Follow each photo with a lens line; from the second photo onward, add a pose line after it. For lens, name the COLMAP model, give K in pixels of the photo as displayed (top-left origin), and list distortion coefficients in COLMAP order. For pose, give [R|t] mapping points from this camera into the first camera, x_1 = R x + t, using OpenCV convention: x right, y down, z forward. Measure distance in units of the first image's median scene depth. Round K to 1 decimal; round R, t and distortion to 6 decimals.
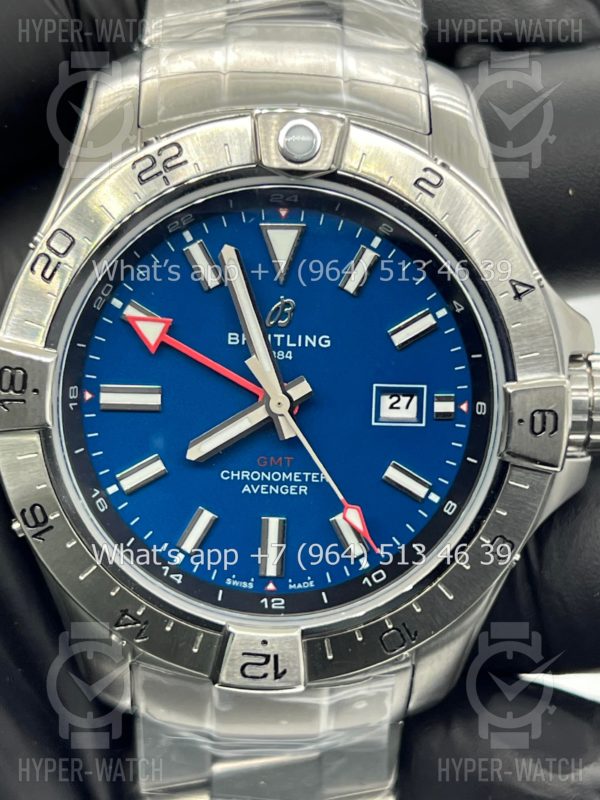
lens RADIAL K [[1851.3, 0, 297.3], [0, 1851.3, 395.9], [0, 0, 1]] dist [0.137540, 0.000000]
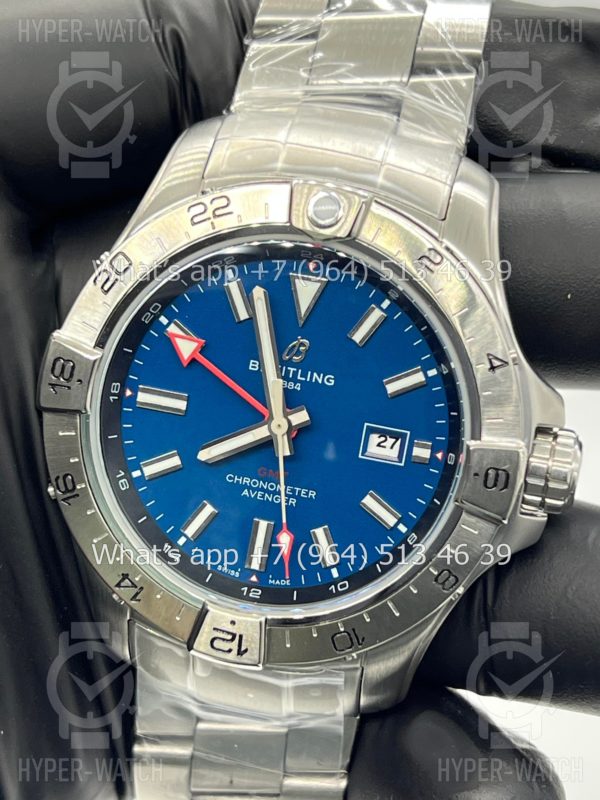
lens RADIAL K [[1851.3, 0, 307.4], [0, 1851.3, 396.1], [0, 0, 1]] dist [0.137540, 0.000000]
pose [[0.973389, 0.163984, -0.160069, 0.191552], [-0.166629, 0.986015, -0.003151, -0.013467], [0.157314, 0.029739, 0.987101, -0.162661]]
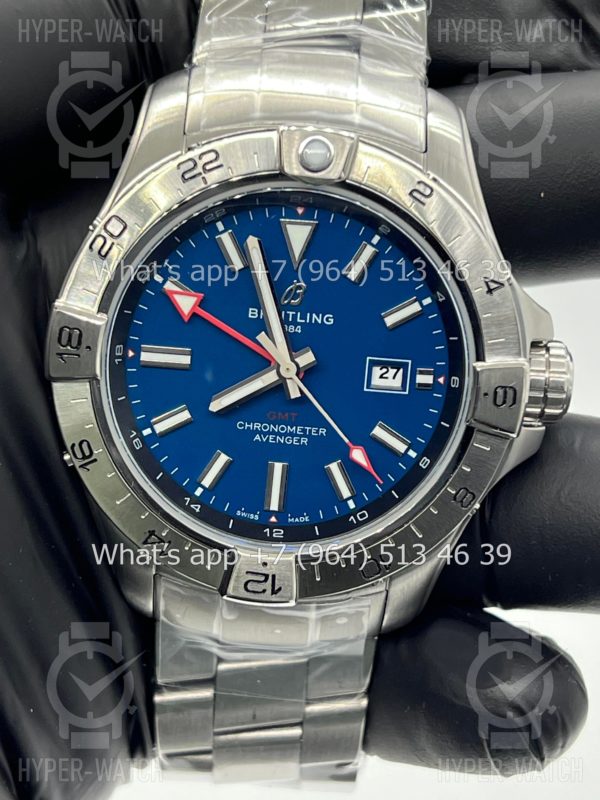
lens RADIAL K [[1851.3, 0, 300.2], [0, 1851.3, 405.4], [0, 0, 1]] dist [0.137540, 0.000000]
pose [[0.998314, 0.055975, -0.015350, 0.018040], [-0.055446, 0.997919, 0.032929, -0.012284], [0.017161, -0.032023, 0.999340, -0.209309]]
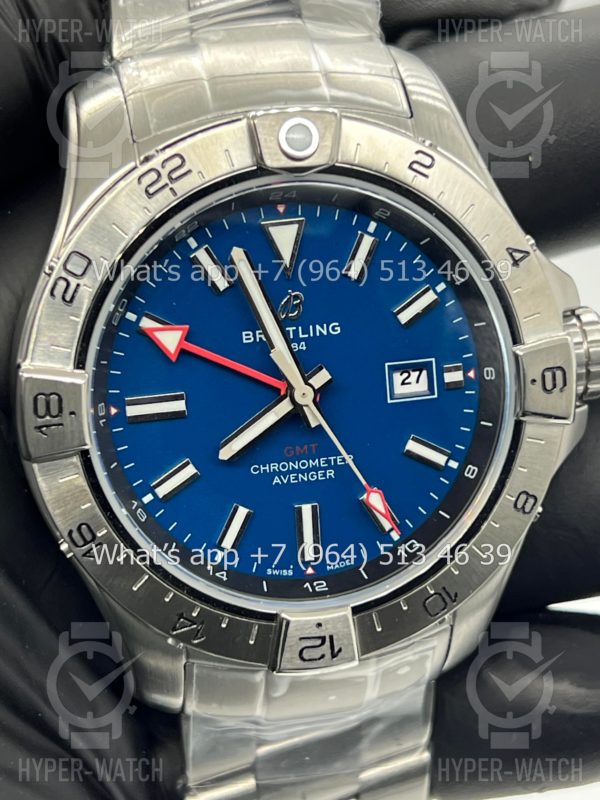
lens RADIAL K [[1851.3, 0, 295.0], [0, 1851.3, 403.6], [0, 0, 1]] dist [0.137540, 0.000000]
pose [[0.981712, -0.130272, 0.138820, -0.156024], [0.126421, 0.991314, 0.036250, -0.028223], [-0.142336, -0.018037, 0.989654, -0.018727]]
